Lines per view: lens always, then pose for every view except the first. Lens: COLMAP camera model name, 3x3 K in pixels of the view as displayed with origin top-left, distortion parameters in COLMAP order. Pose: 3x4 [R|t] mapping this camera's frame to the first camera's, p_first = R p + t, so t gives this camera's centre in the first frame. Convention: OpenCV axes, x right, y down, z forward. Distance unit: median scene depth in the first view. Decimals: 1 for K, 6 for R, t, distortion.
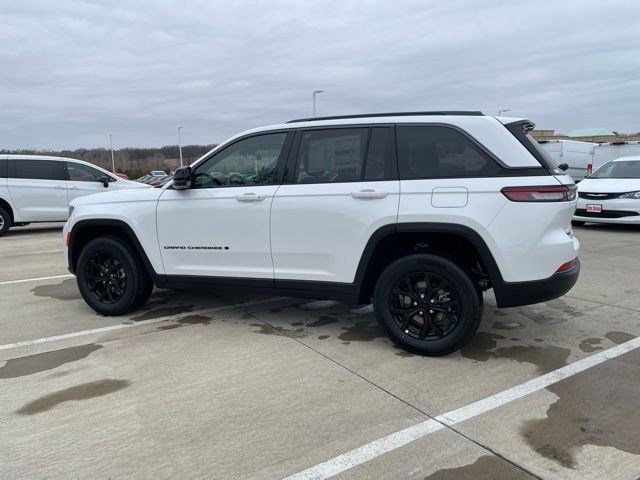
lens RADIAL K [[481.1, 0, 321.8], [0, 481.1, 241.7], [0, 0, 1]] dist [0.079775, -0.104593]
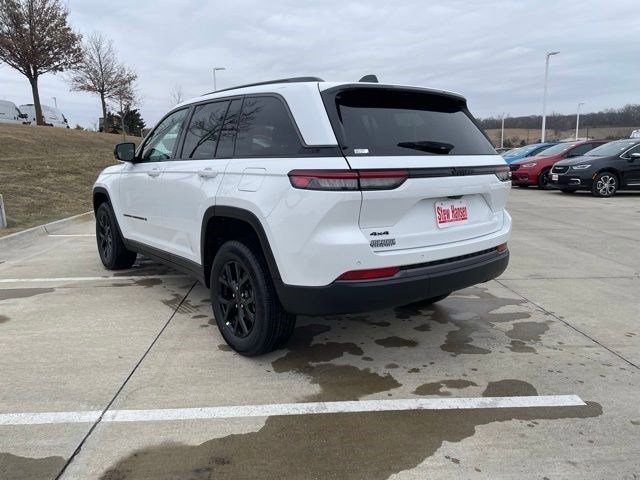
lens RADIAL K [[481.1, 0, 321.8], [0, 481.1, 241.7], [0, 0, 1]] dist [0.079775, -0.104593]
pose [[0.871933, 0.102273, -0.478825, 0.807990], [-0.079493, 0.994536, 0.067669, -0.049563], [0.483130, -0.020939, 0.875298, 0.300262]]
